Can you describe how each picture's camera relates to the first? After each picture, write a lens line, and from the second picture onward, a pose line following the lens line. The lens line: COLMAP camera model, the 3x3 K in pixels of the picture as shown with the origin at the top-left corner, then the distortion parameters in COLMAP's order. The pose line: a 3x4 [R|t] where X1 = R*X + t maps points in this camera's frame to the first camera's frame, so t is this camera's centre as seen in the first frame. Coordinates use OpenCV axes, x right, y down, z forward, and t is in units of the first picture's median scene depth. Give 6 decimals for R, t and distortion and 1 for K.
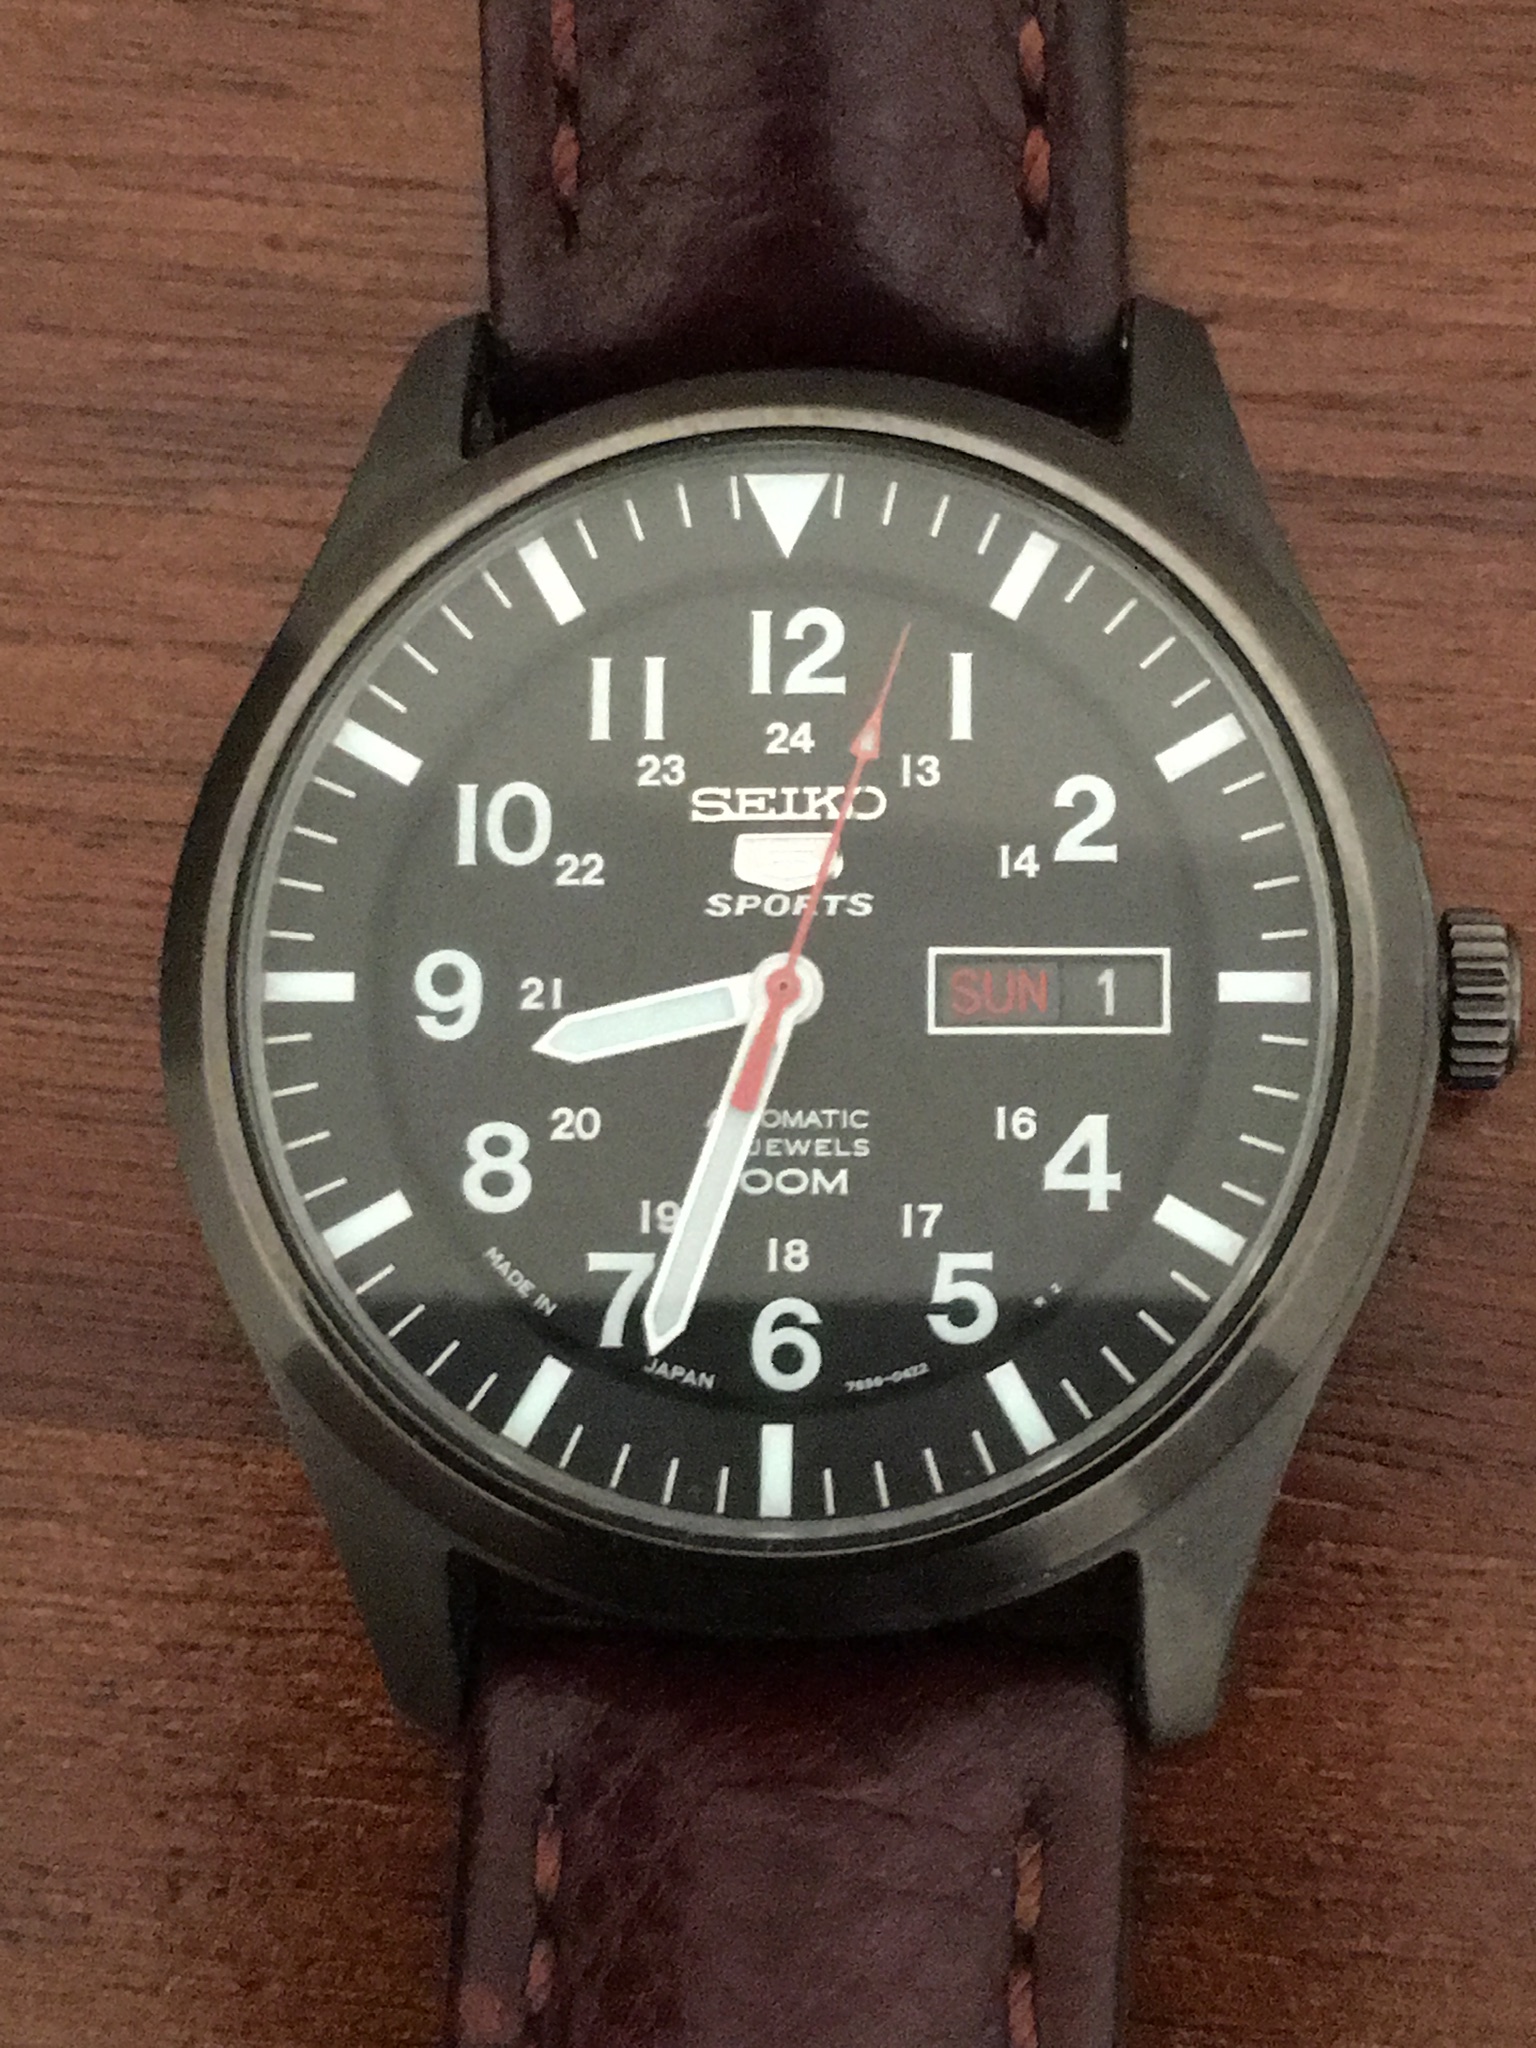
lens RADIAL K [[3678.7, 0, 768.8], [0, 3678.7, 1026.4], [0, 0, 1]] dist [0.295671, 0.000000]
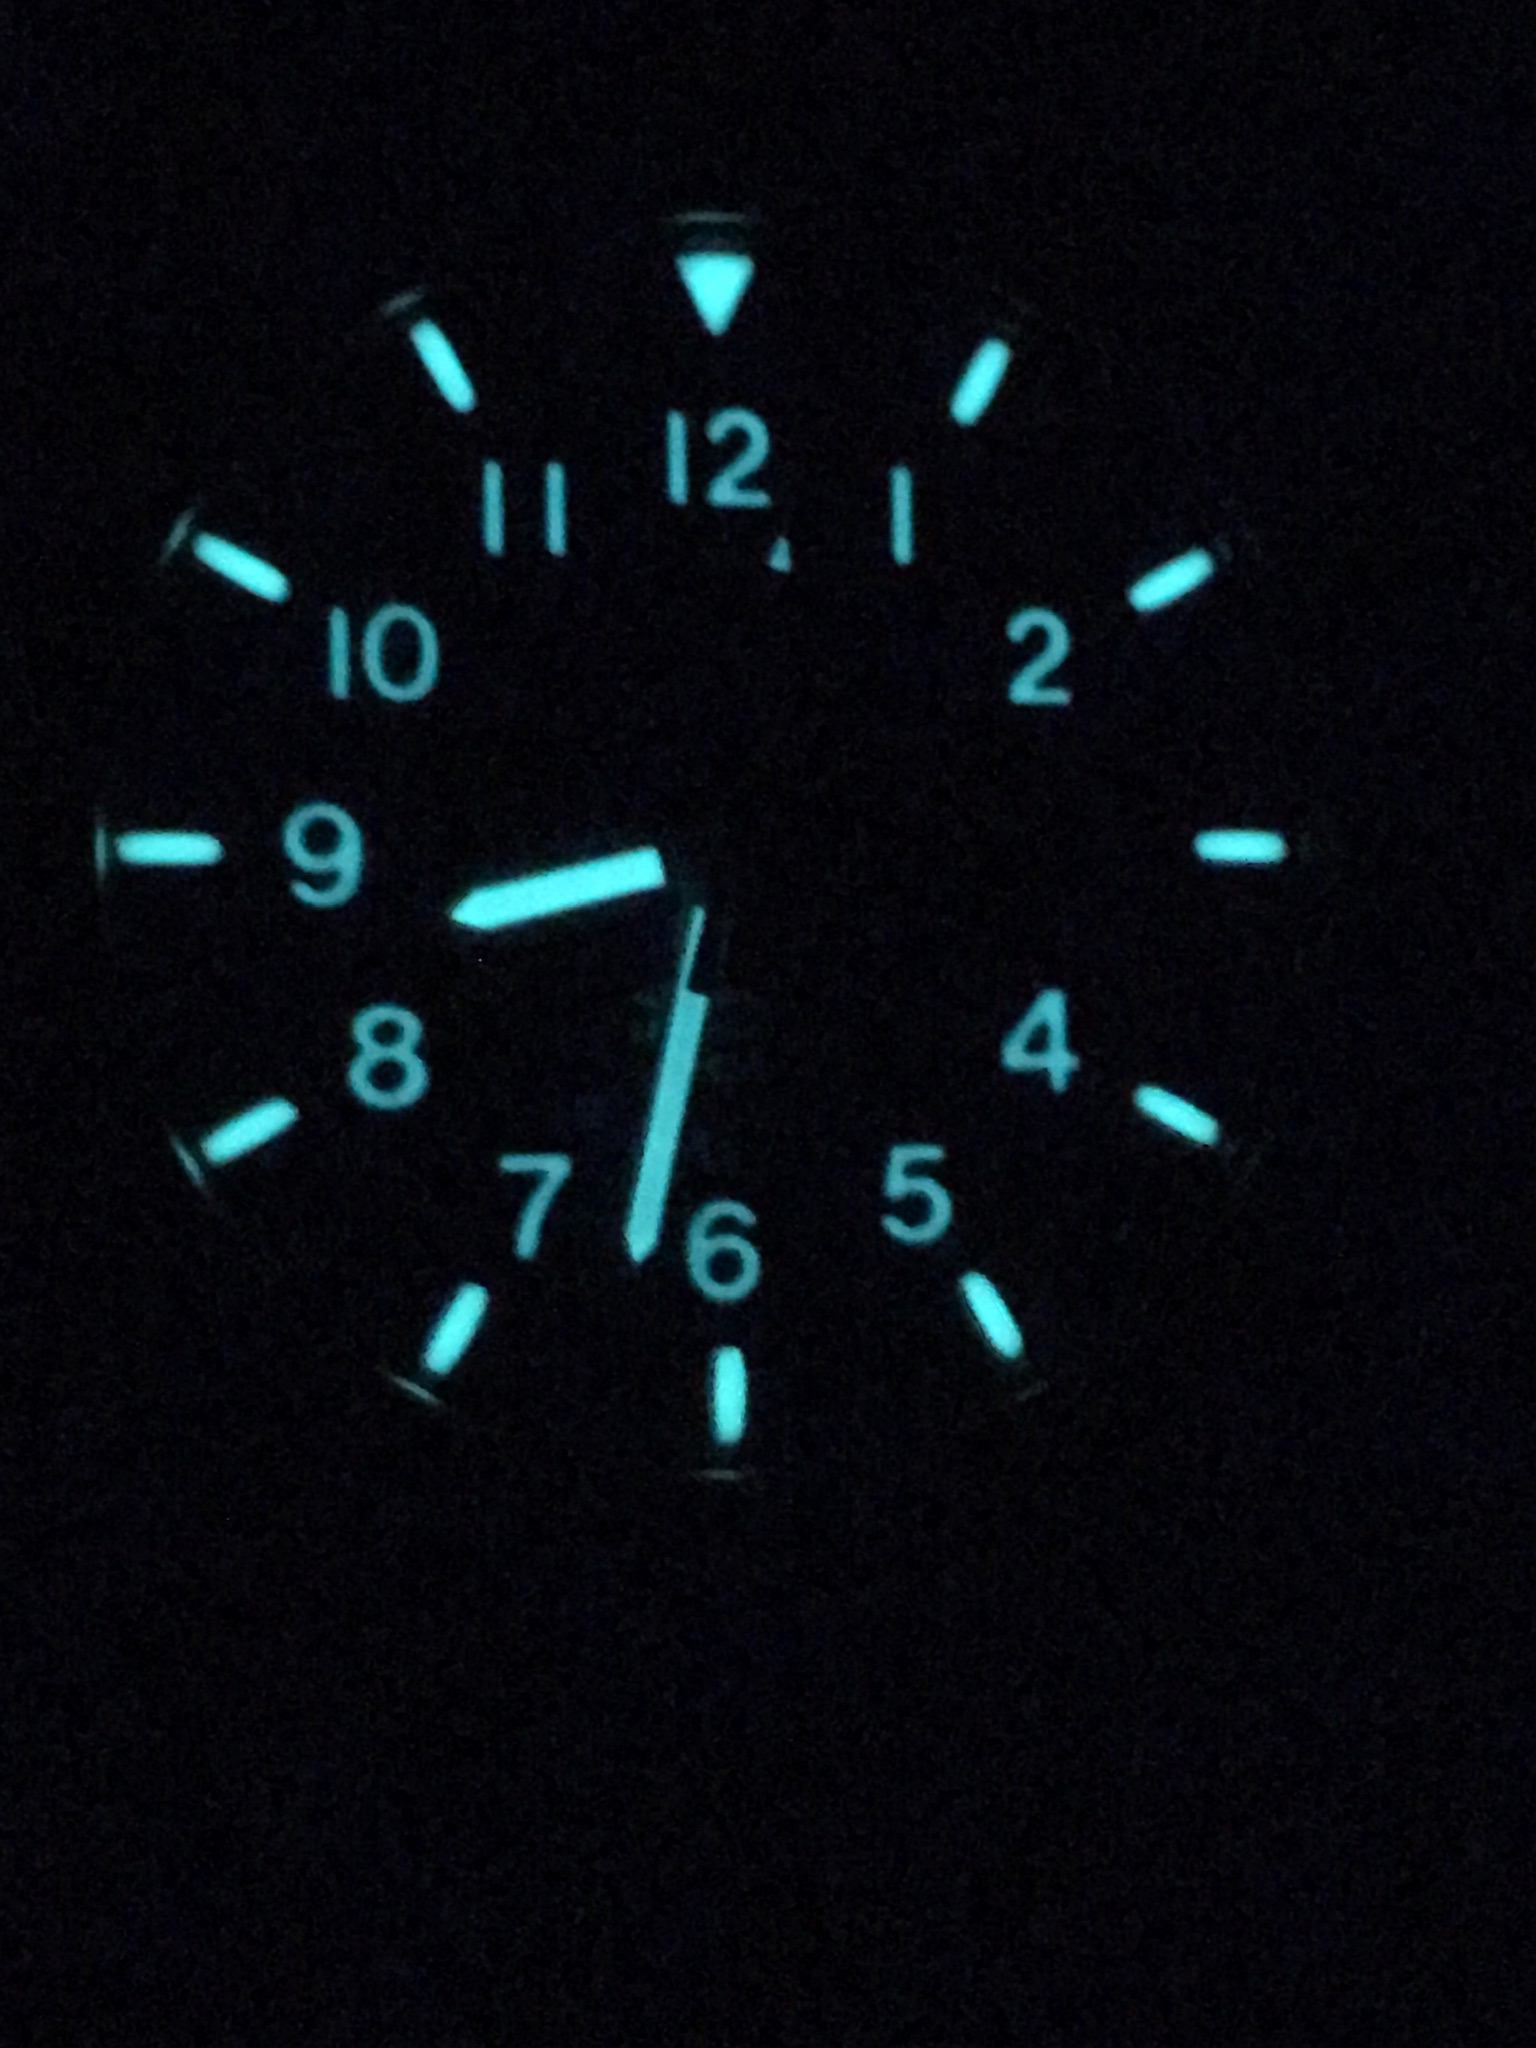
lens RADIAL K [[3678.7, 0, 807.7], [0, 3678.7, 1040.9], [0, 0, 1]] dist [0.295671, 0.000000]
pose [[0.999078, -0.026619, 0.033684, -0.004617], [0.025529, 0.999149, 0.032397, 0.008042], [-0.034518, -0.031507, 0.998907, 0.123191]]
